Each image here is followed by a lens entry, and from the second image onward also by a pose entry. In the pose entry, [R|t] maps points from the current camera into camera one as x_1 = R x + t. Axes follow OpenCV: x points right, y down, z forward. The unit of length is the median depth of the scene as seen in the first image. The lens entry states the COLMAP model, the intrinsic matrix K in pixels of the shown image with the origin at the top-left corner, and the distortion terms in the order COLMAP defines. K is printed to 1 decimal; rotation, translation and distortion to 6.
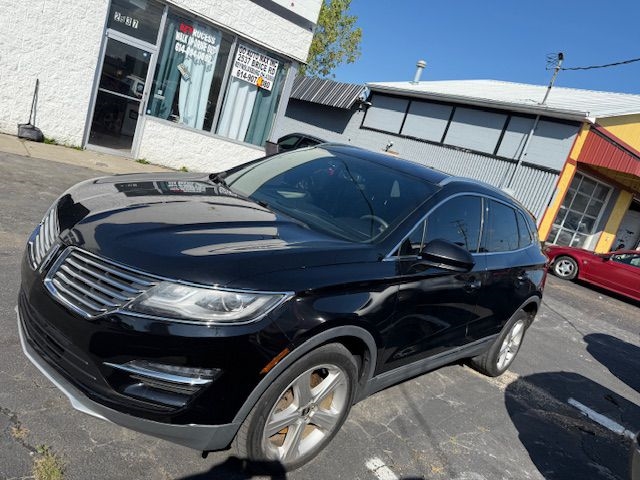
lens RADIAL K [[443.4, 0, 319.1], [0, 443.4, 252.4], [0, 0, 1]] dist [0.053689, -0.070228]
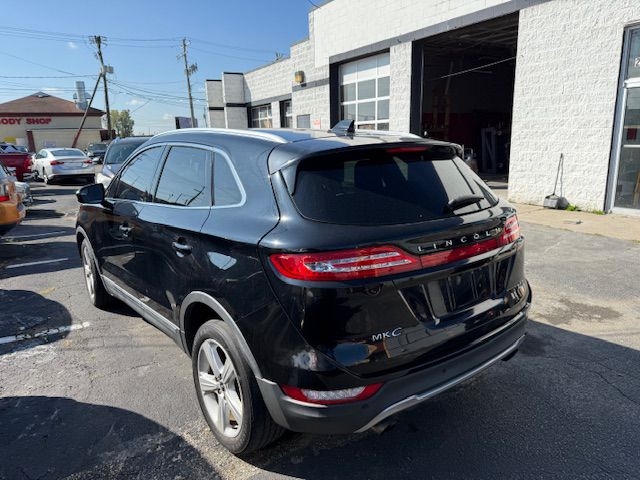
lens RADIAL K [[443.9, 0, 312.8], [0, 443.9, 254.9], [0, 0, 1]] dist [0.051412, -0.069709]
pose [[-0.106746, -0.040638, -0.993456, 0.487926], [-0.240649, 0.970513, -0.013842, 0.014468], [0.964724, 0.237597, -0.113378, 0.568052]]
